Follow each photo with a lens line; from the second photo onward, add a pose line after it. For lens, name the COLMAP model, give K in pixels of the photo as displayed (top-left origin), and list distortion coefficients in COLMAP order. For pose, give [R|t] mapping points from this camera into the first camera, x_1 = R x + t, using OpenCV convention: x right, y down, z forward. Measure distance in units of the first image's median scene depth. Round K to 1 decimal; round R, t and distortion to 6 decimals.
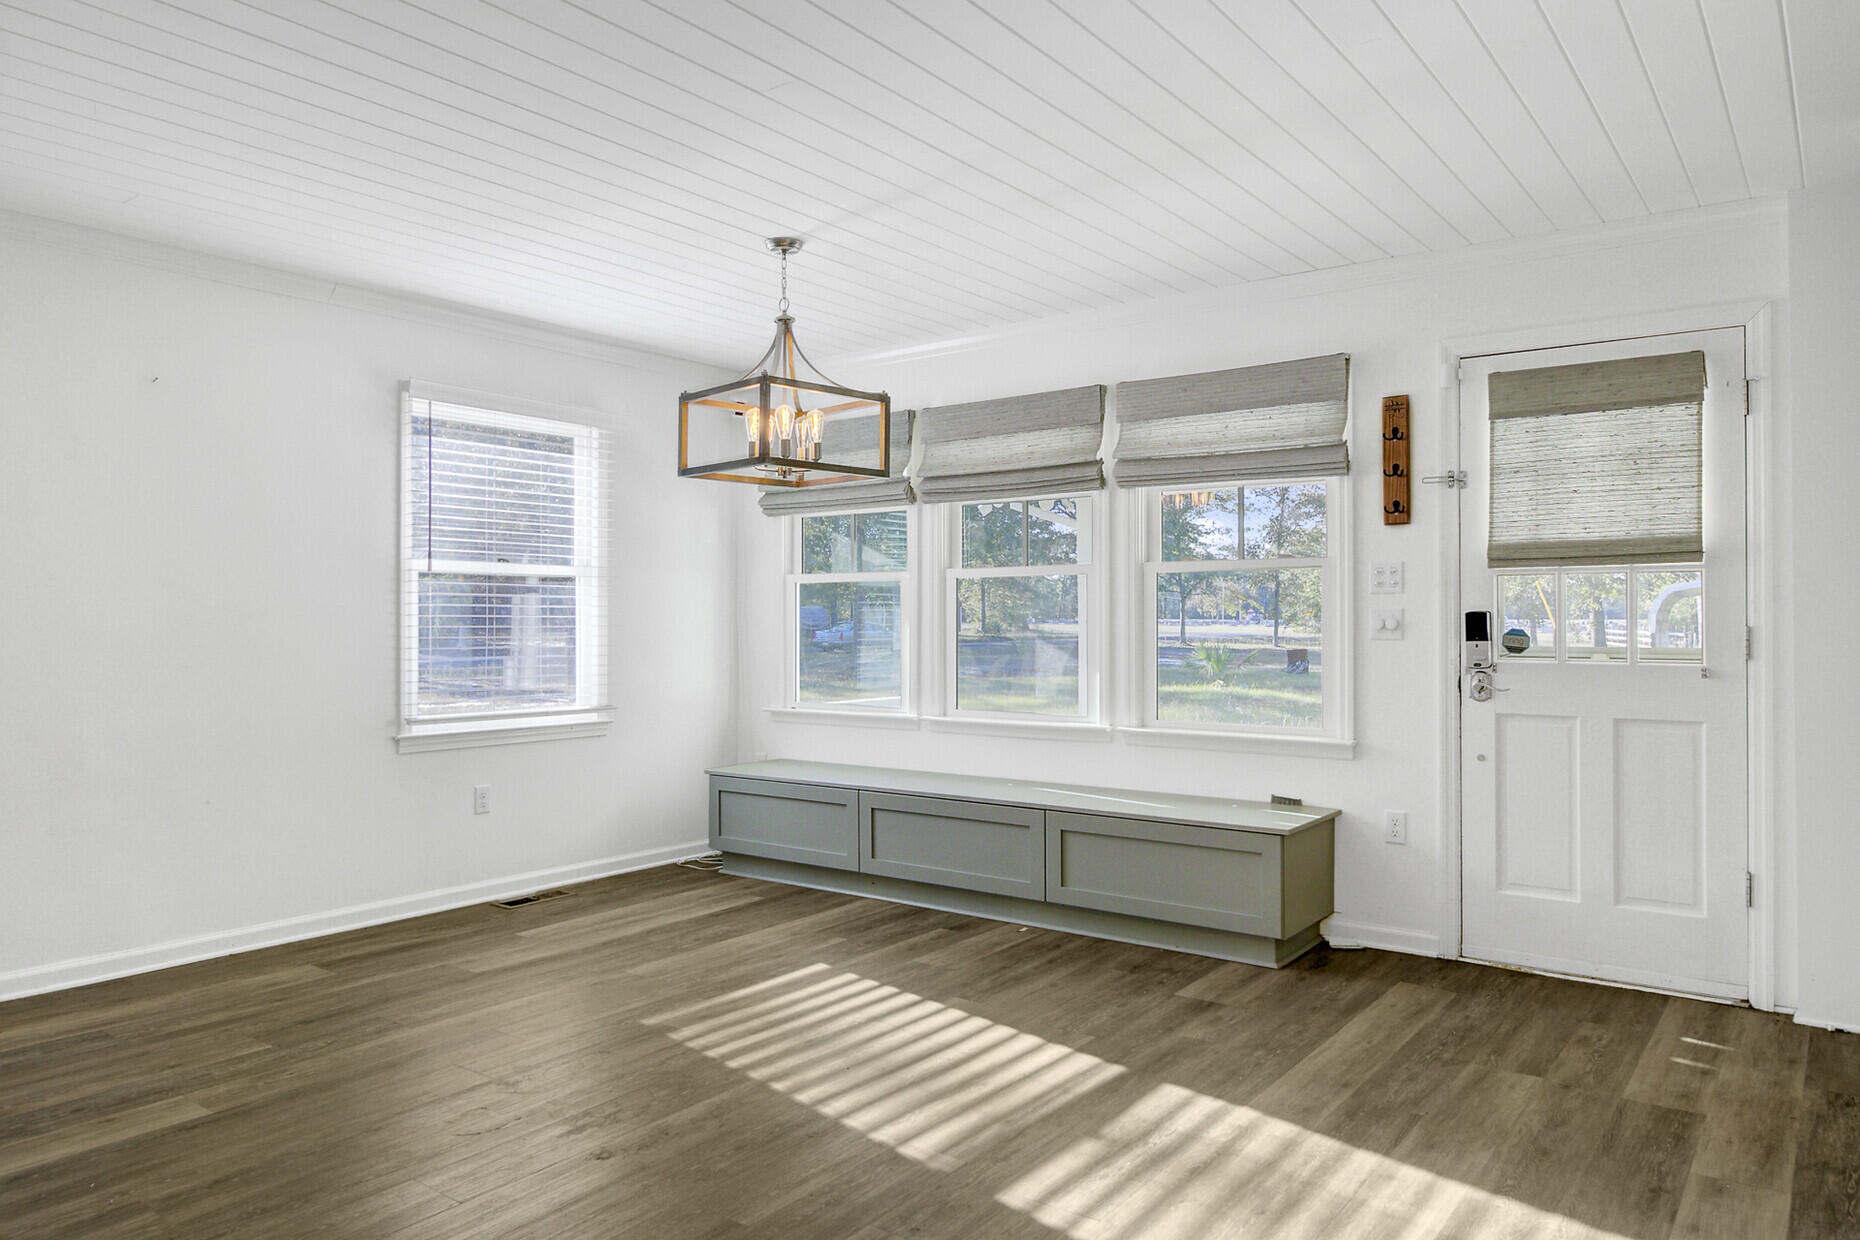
lens RADIAL K [[1259.7, 0, 926.3], [0, 1259.7, 609.5], [0, 0, 1]] dist [0.004405, -0.004095]
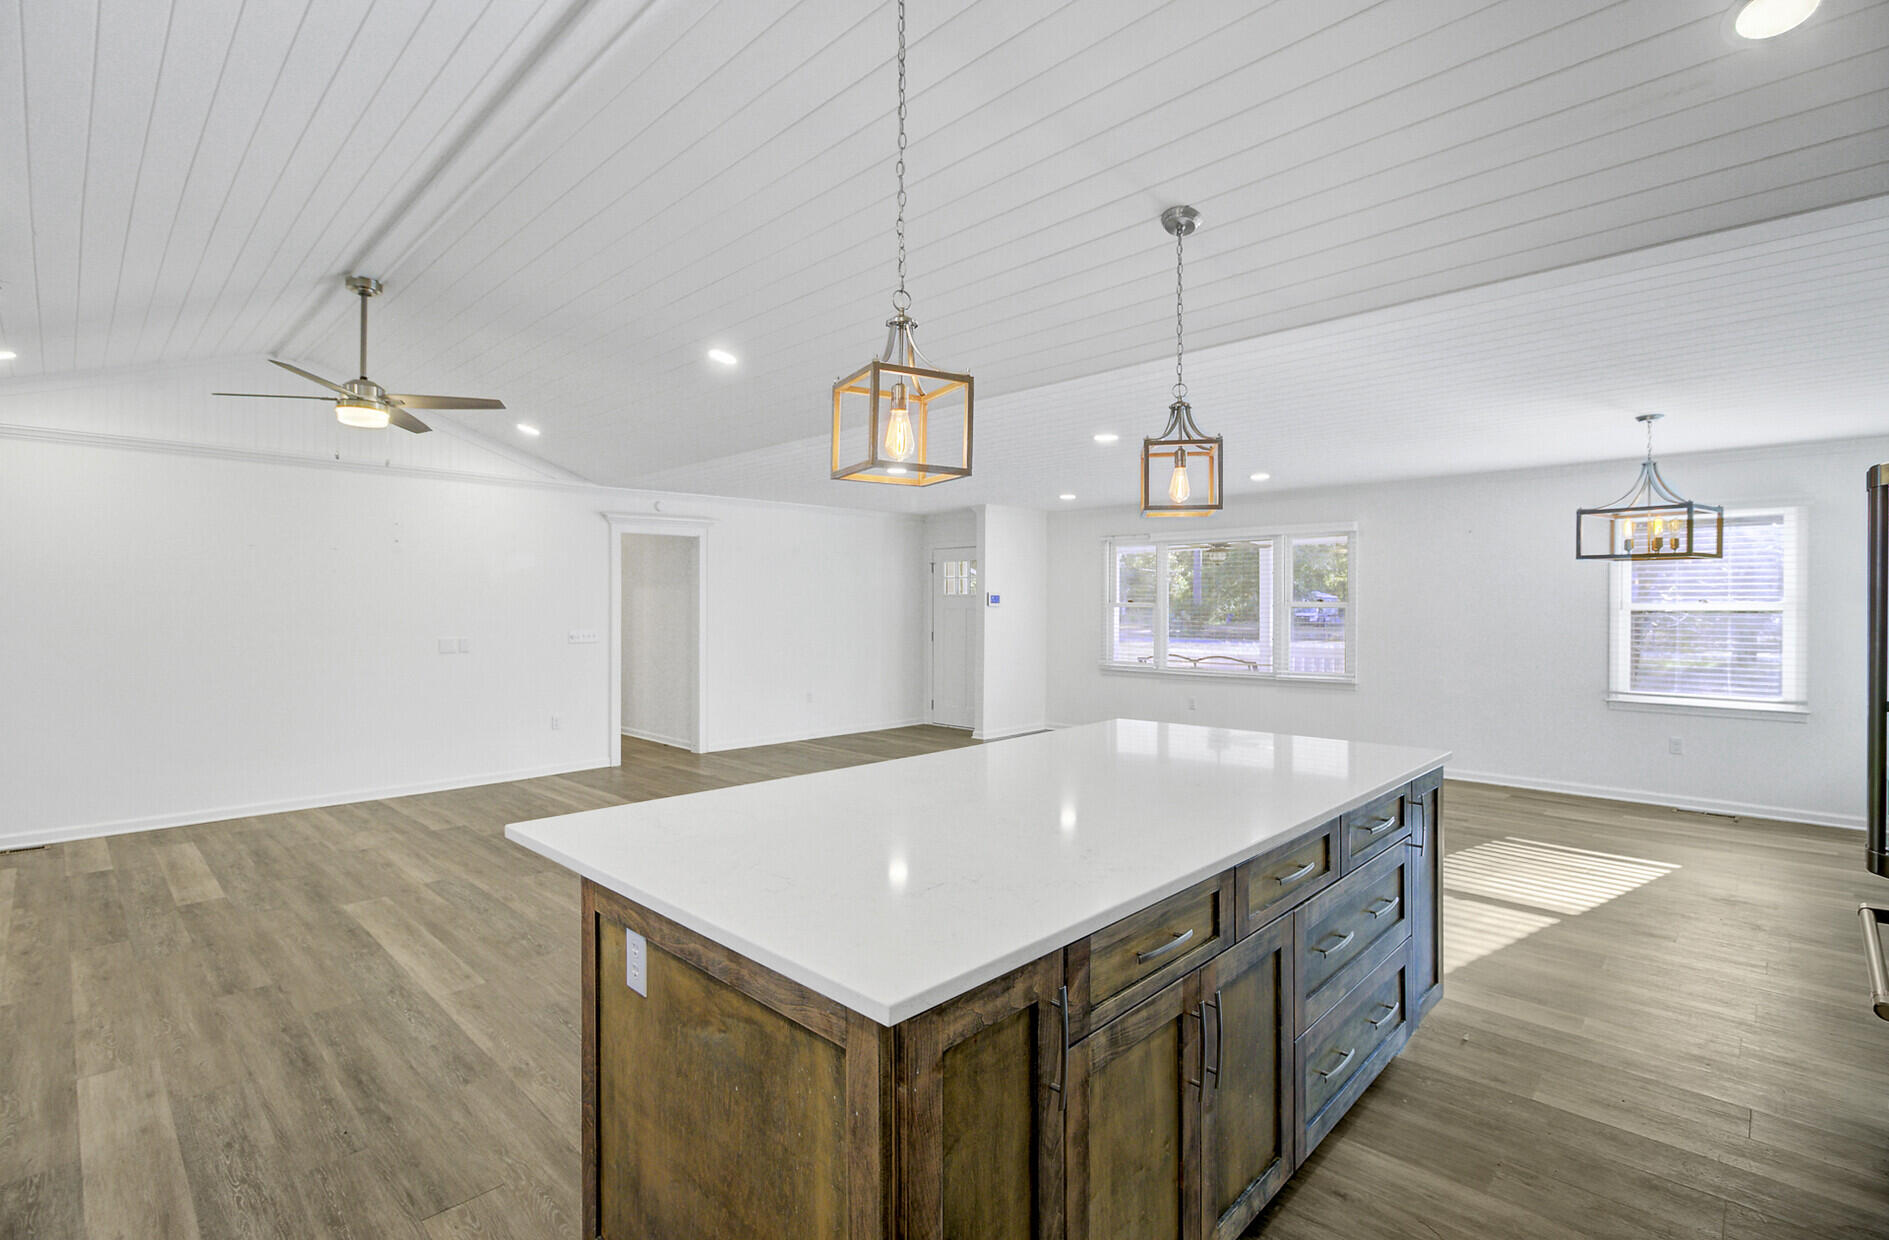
lens RADIAL K [[858.6, 0, 919.9], [0, 858.6, 603.4], [0, 0, 1]] dist [0.039829, -0.010261]
pose [[-0.149006, -0.001804, -0.988835, 1.172819], [0.006906, 0.999972, -0.002865, -0.050917], [0.988812, -0.007256, -0.148989, 0.231691]]
